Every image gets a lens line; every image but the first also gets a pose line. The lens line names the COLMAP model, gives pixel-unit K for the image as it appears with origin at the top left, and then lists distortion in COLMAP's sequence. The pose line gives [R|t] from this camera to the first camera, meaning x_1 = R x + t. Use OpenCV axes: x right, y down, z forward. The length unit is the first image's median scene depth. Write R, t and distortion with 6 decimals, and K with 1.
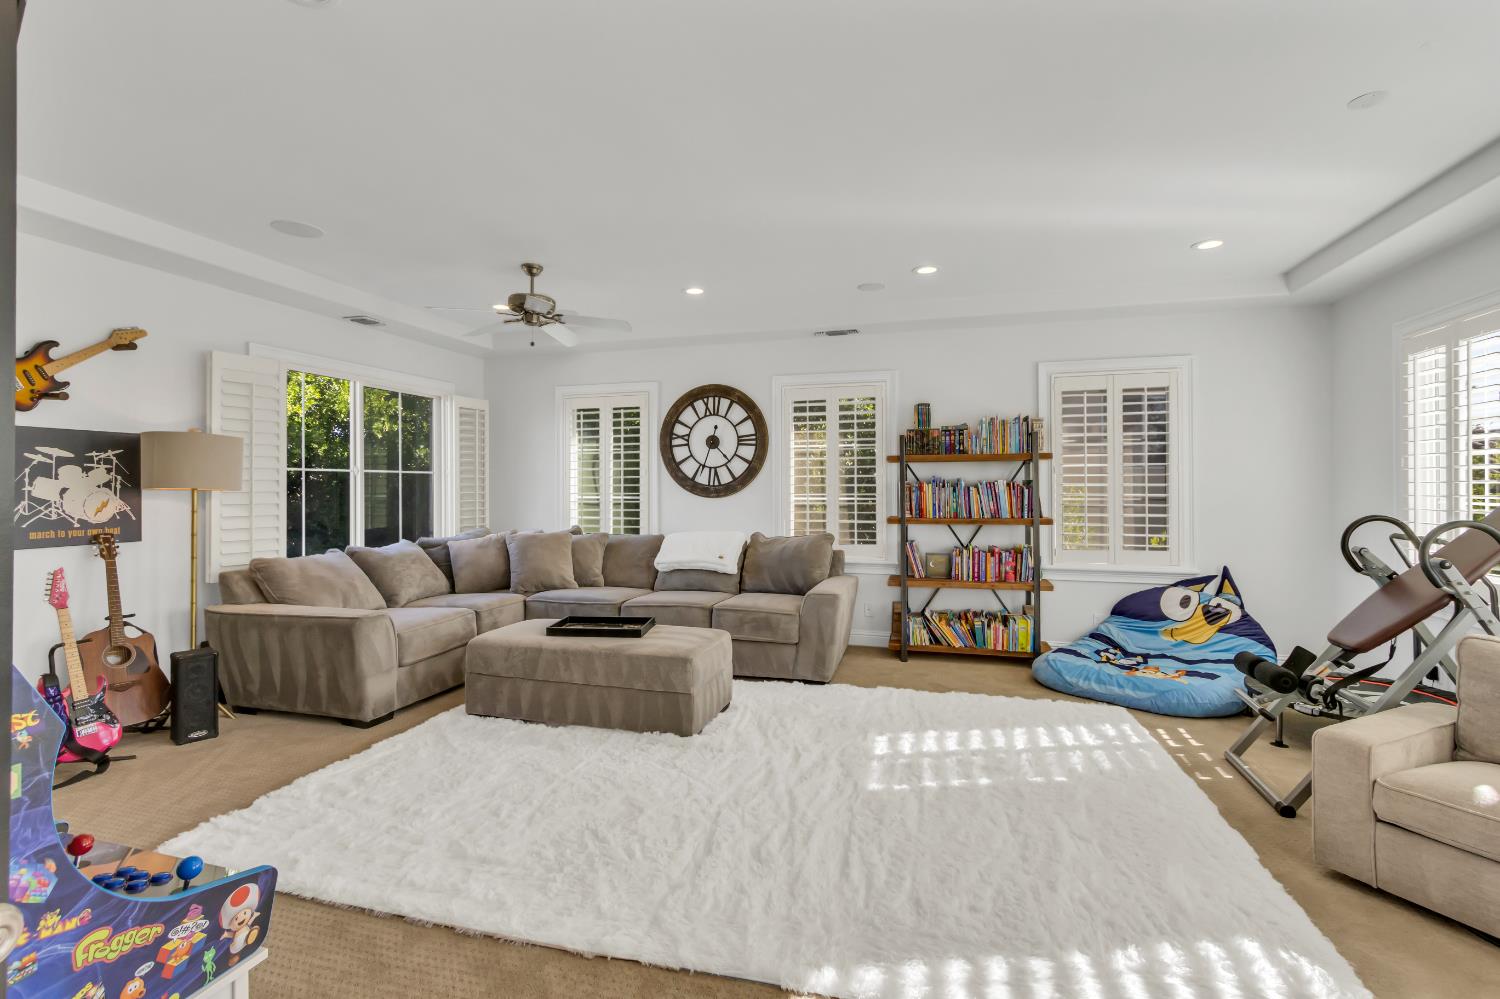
lens RADIAL K [[690.9, 0, 739.8], [0, 690.9, 489.3], [0, 0, 1]] dist [0.002660, 0.000599]
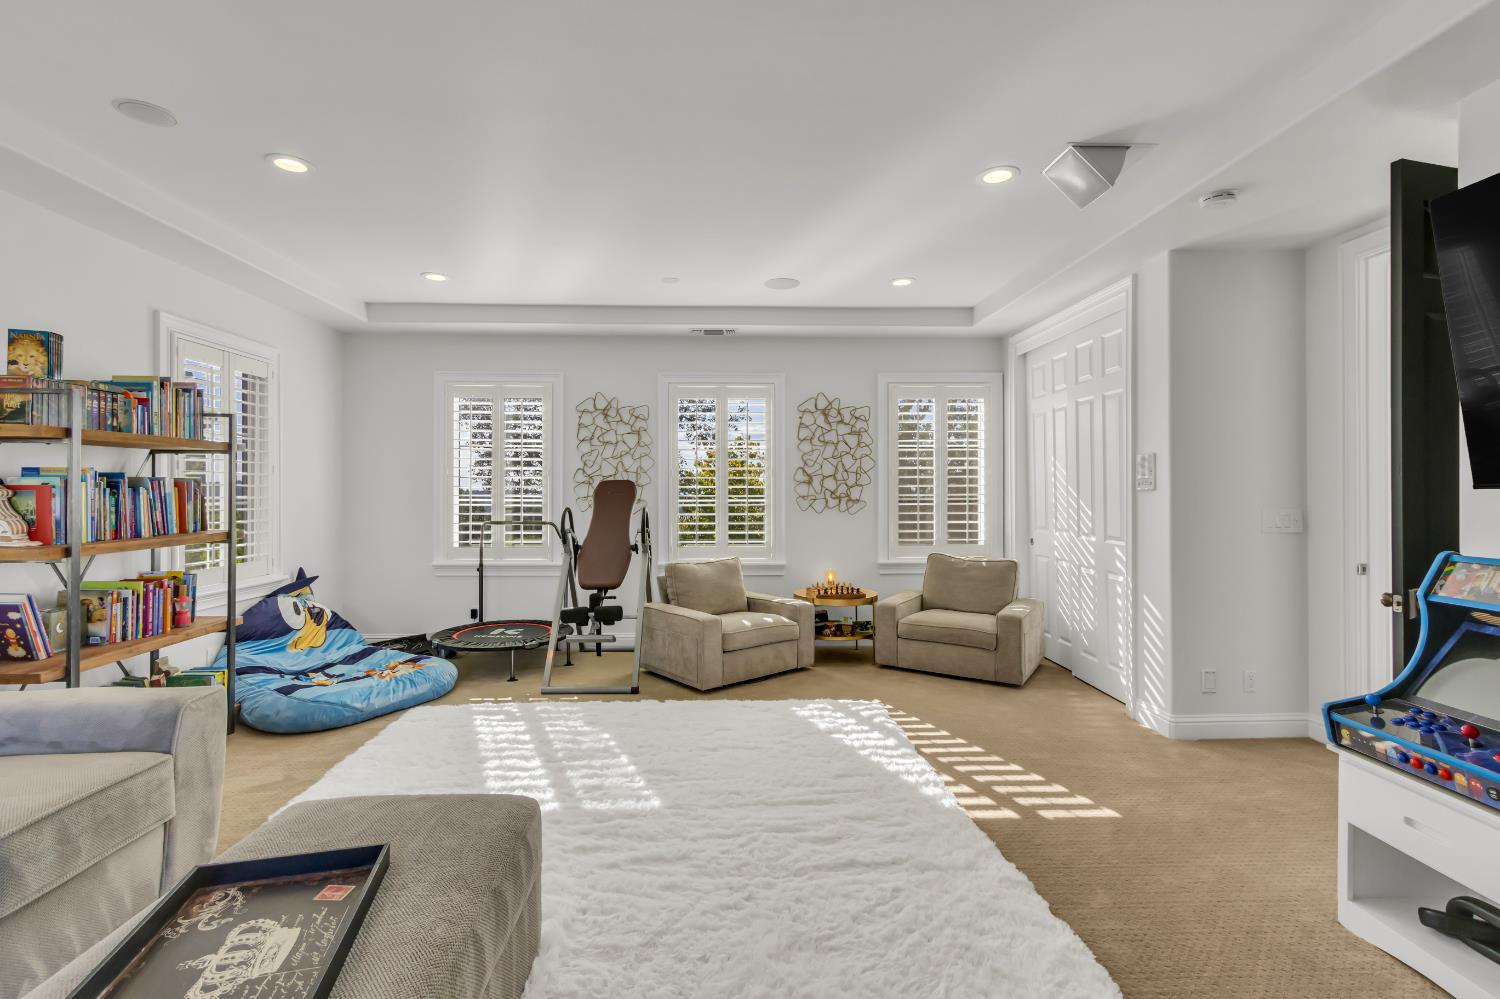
lens RADIAL K [[690.9, 0, 739.8], [0, 690.9, 489.3], [0, 0, 1]] dist [0.002660, 0.000599]
pose [[-0.327286, 0.000217, 0.944925, -0.427323], [-0.001455, 0.999999, -0.000733, -0.002253], [-0.944924, -0.001614, -0.327285, 0.684794]]
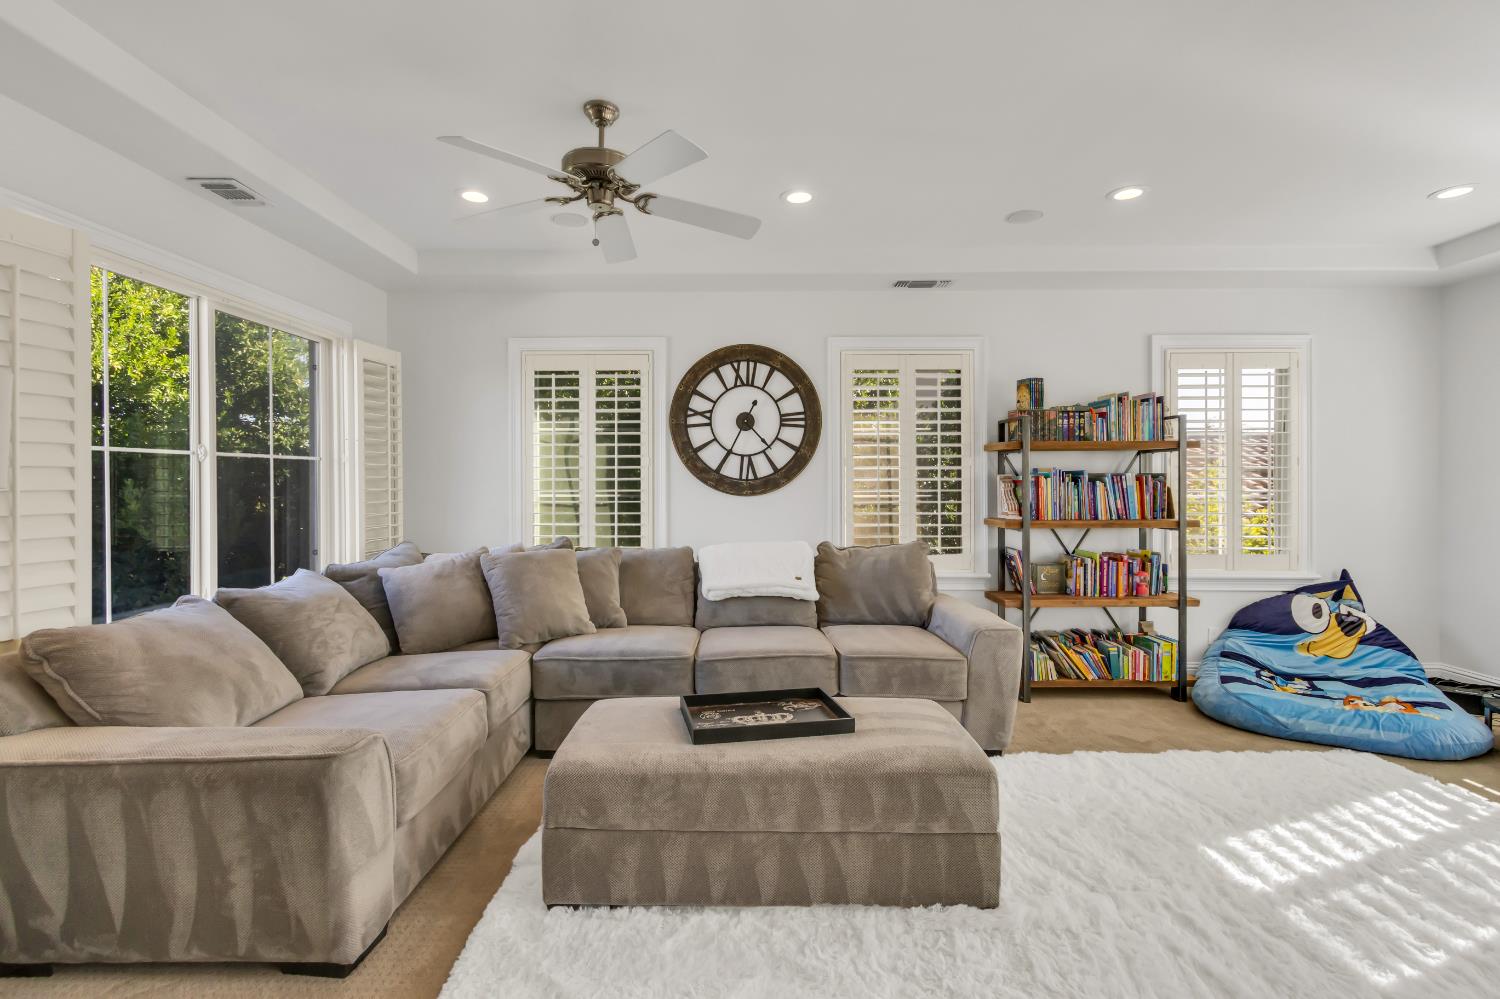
lens RADIAL K [[690.9, 0, 739.8], [0, 690.9, 489.3], [0, 0, 1]] dist [0.002660, 0.000599]
pose [[0.961718, -0.002488, 0.274030, -0.289583], [0.000416, 0.999971, 0.007620, -0.000659], [-0.274041, -0.007215, 0.961691, 0.326181]]
